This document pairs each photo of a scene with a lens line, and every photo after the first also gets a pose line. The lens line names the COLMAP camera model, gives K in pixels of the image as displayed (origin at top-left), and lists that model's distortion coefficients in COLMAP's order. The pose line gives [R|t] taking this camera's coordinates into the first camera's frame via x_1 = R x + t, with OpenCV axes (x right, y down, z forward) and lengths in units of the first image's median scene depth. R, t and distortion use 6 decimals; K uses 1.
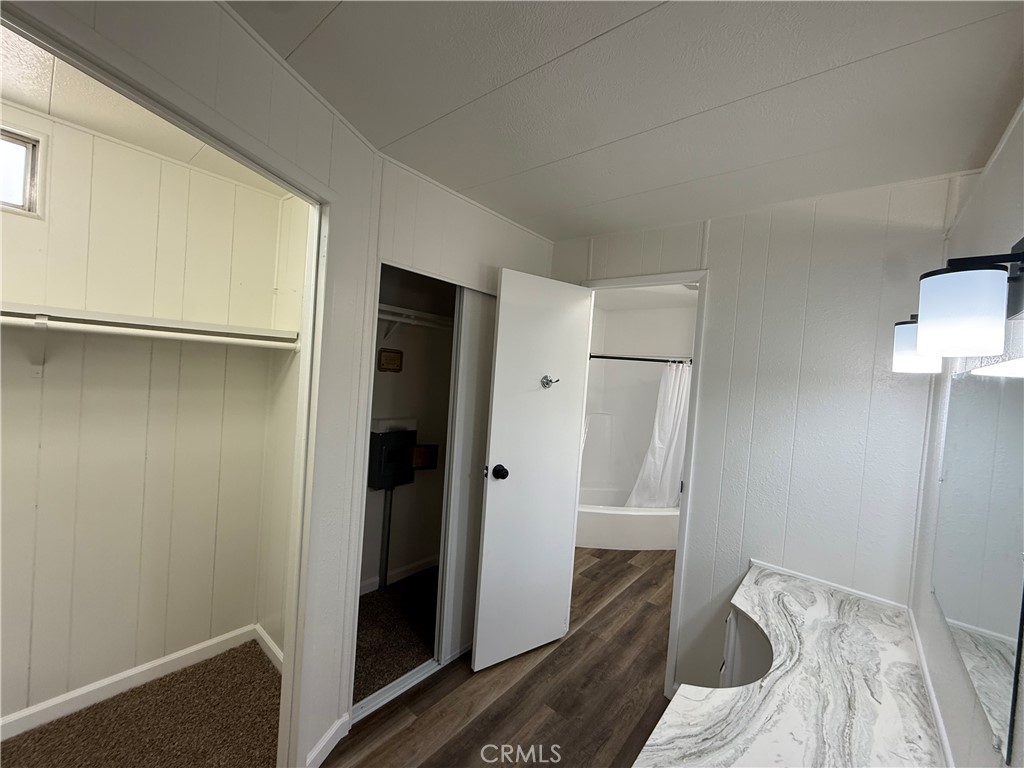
lens RADIAL K [[410.1, 0, 512.5], [0, 410.1, 382.9], [0, 0, 1]] dist [-0.001179, -0.000070]
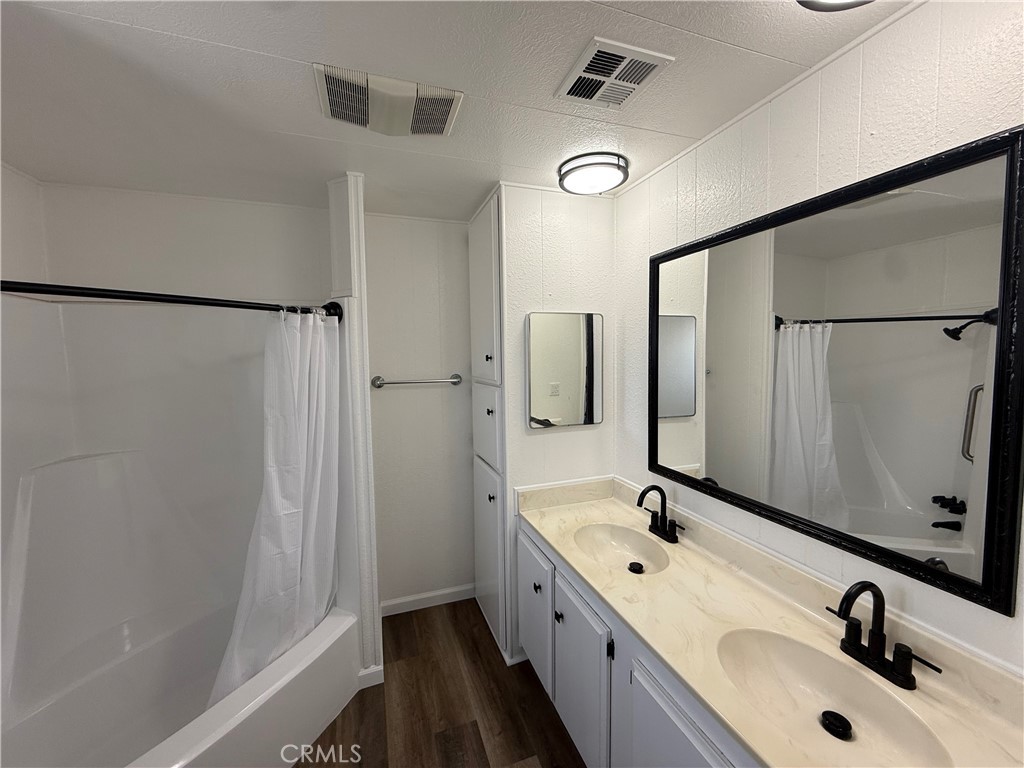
lens RADIAL K [[410.1, 0, 510.6], [0, 410.1, 382.6], [0, 0, 1]] dist [-0.001179, -0.000070]
pose [[0.513618, -0.138276, 0.846803, 0.137941], [0.073405, 0.990392, 0.117200, -0.009451], [-0.854873, 0.001964, 0.518833, 0.583954]]
